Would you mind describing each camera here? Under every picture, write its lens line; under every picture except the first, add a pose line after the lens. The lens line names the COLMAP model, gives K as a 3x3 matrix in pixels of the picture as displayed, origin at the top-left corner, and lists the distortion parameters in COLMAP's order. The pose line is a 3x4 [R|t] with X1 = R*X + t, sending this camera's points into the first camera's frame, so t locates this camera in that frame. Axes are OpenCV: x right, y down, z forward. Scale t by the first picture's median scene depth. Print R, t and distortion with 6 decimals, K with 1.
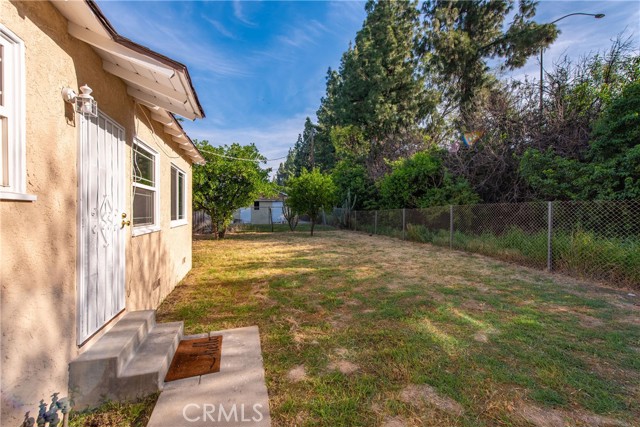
lens RADIAL K [[258.5, 0, 318.4], [0, 258.5, 210.7], [0, 0, 1]] dist [0.002454, 0.000179]
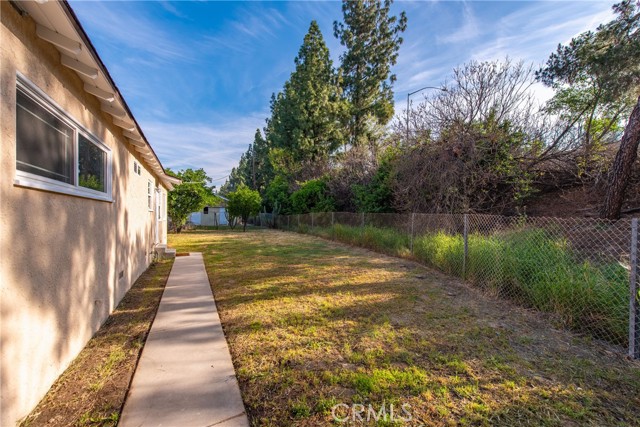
lens RADIAL K [[258.5, 0, 322.2], [0, 258.5, 218.4], [0, 0, 1]] dist [0.002454, 0.000179]
pose [[0.983113, 0.008965, 0.182779, 0.102291], [-0.010315, 0.999926, 0.006433, 0.003331], [-0.182708, -0.008210, 0.983133, -0.382444]]
